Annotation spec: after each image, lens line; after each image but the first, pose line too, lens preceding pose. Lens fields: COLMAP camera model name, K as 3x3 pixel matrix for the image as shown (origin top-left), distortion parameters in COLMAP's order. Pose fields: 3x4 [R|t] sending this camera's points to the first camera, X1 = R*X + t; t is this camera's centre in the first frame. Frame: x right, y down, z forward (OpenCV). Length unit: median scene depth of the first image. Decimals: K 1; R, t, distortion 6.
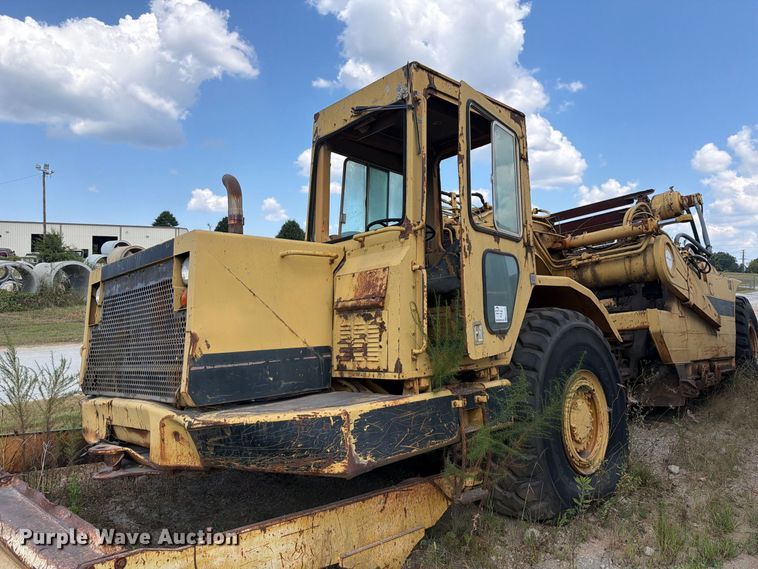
lens RADIAL K [[530.4, 0, 379.2], [0, 530.4, 282.2], [0, 0, 1]] dist [0.097631, -0.130126]
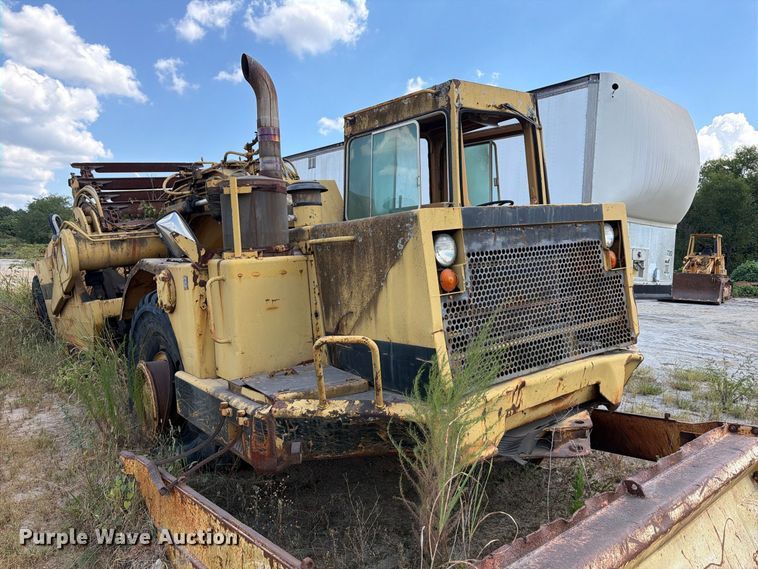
lens RADIAL K [[530.4, 0, 379.2], [0, 530.4, 282.2], [0, 0, 1]] dist [0.097631, -0.130126]
pose [[0.144741, -0.024039, 0.989177, -1.331074], [-0.045800, 0.998471, 0.030967, 0.055656], [-0.988409, -0.049787, 0.143419, 1.114291]]
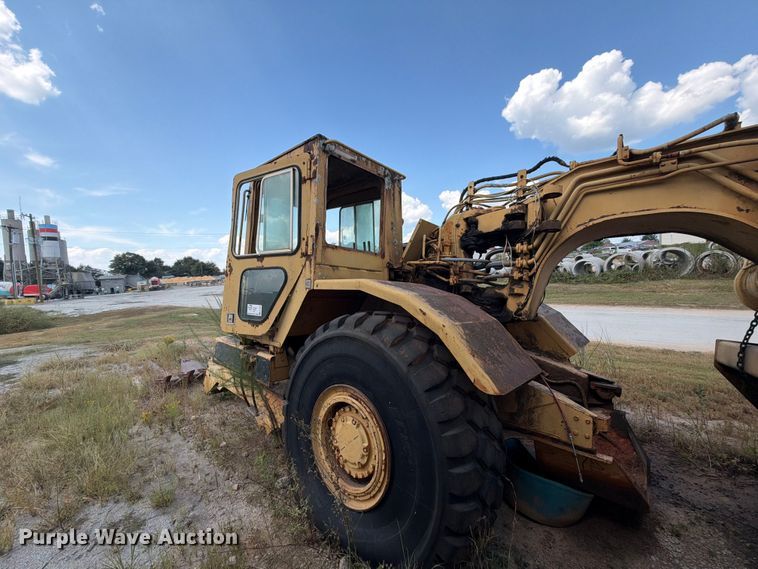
lens RADIAL K [[301.3, 0, 379.9], [0, 301.3, 286.2], [0, 0, 1]] dist [-0.000785, 0.000308]
pose [[0.051957, 0.028603, -0.998240, 1.082975], [0.053021, 0.998101, 0.031358, -0.015202], [0.997241, -0.054557, 0.050342, 1.296409]]
